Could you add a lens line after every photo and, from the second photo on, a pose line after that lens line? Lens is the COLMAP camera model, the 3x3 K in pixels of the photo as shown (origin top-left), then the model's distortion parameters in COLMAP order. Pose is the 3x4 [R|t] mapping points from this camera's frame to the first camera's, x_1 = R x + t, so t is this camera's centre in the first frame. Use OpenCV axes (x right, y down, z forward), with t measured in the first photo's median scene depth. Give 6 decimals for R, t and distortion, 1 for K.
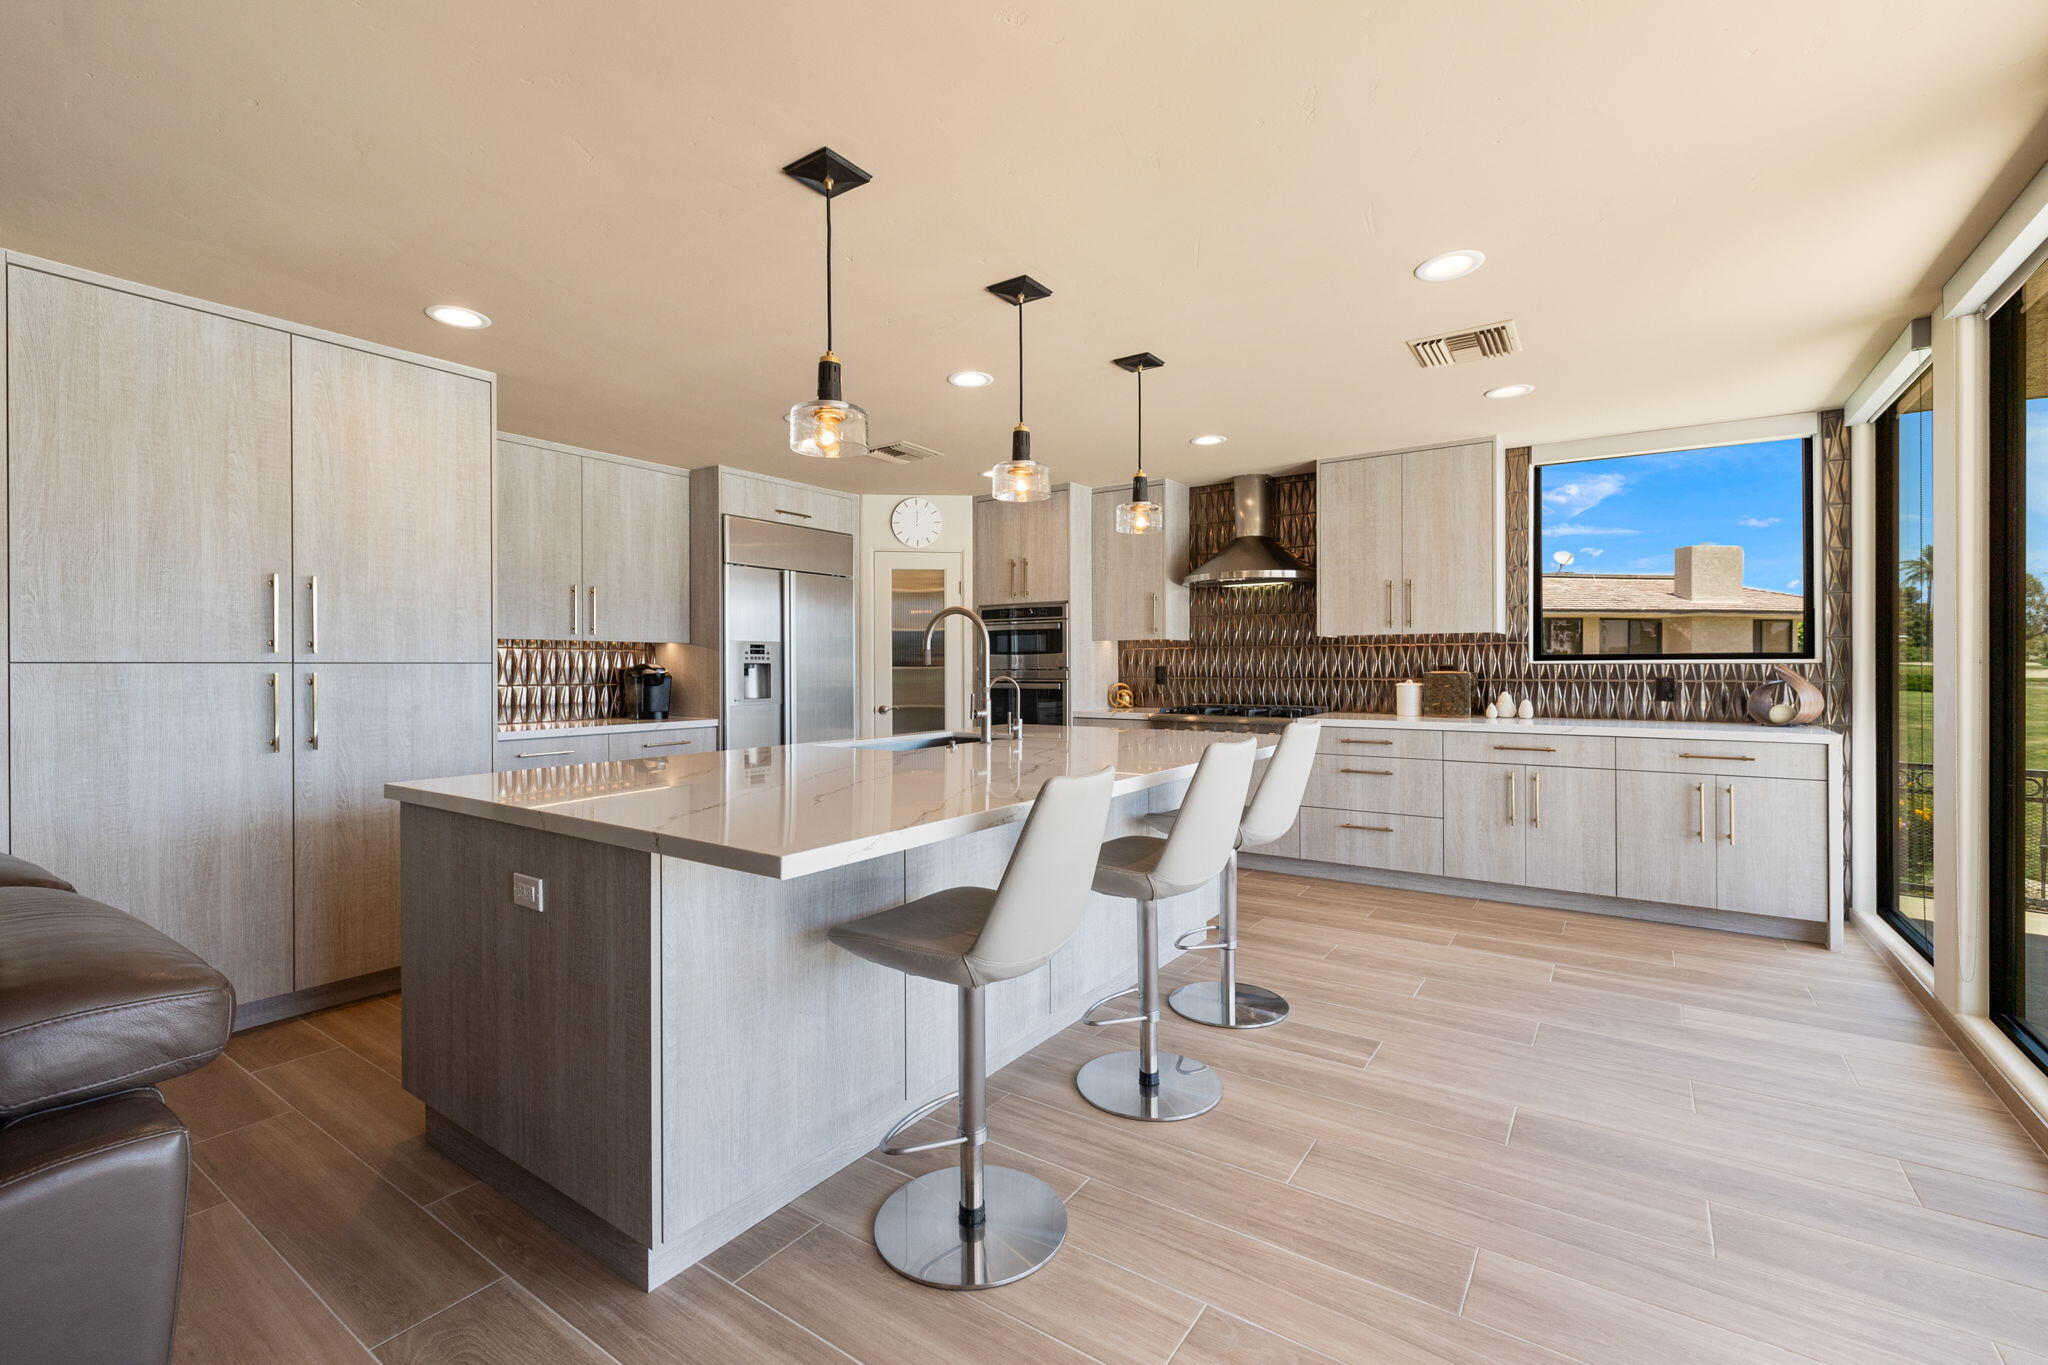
lens RADIAL K [[876.9, 0, 1027.3], [0, 876.9, 669.8], [0, 0, 1]] dist [-0.001604, 0.000183]
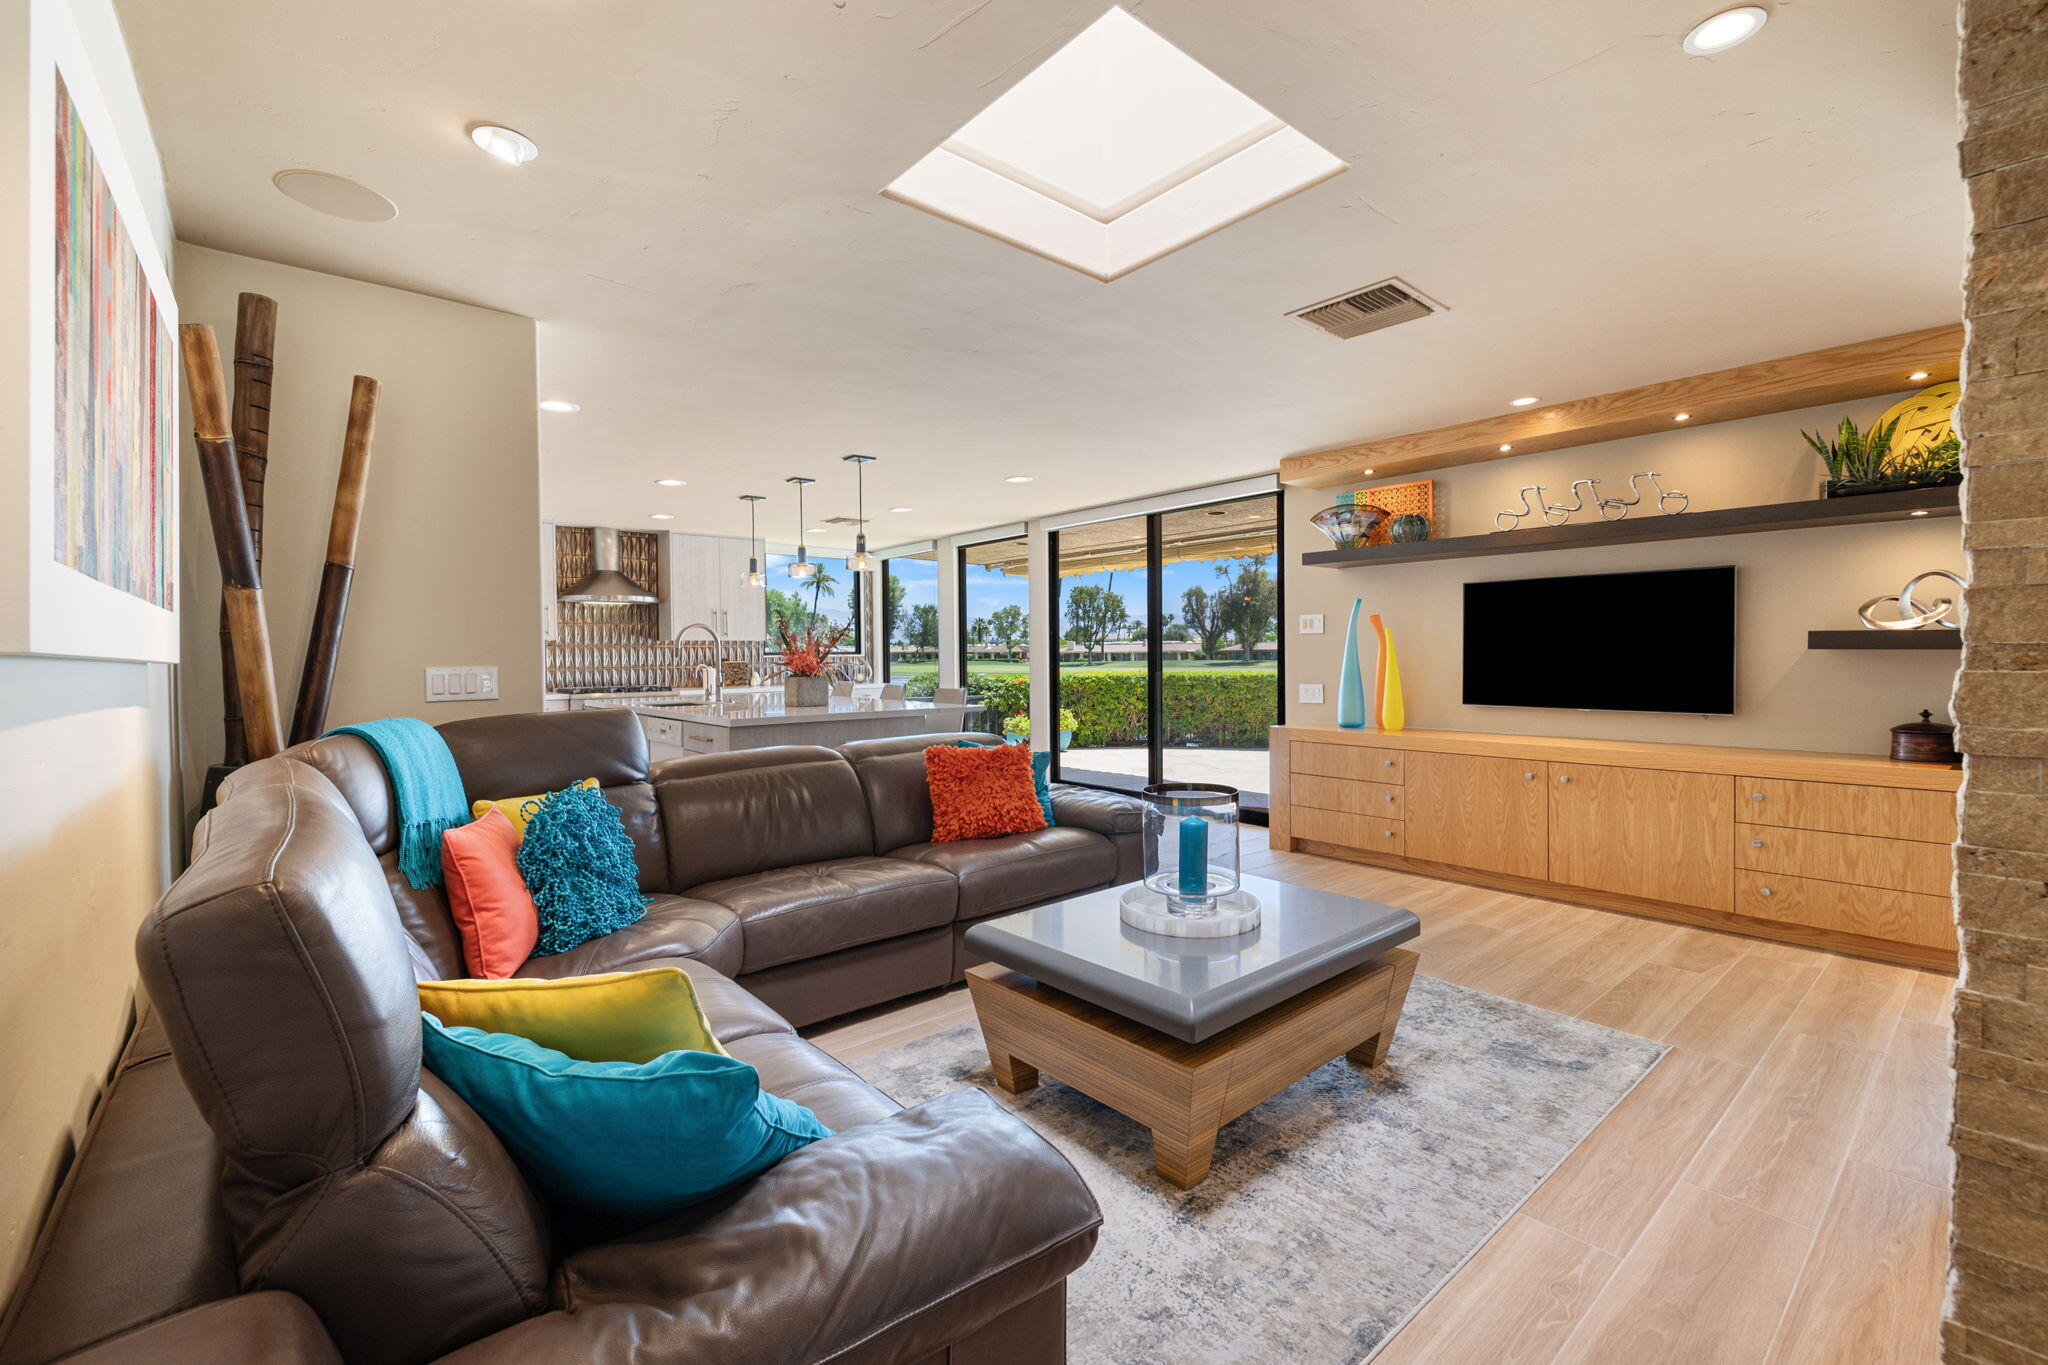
lens RADIAL K [[876.9, 0, 1027.3], [0, 876.9, 669.8], [0, 0, 1]] dist [-0.001604, 0.000183]
pose [[0.264818, -0.015344, 0.964176, -1.010286], [0.012804, 0.999841, 0.012395, 0.003263], [-0.964213, 0.009063, 0.264972, -0.047512]]
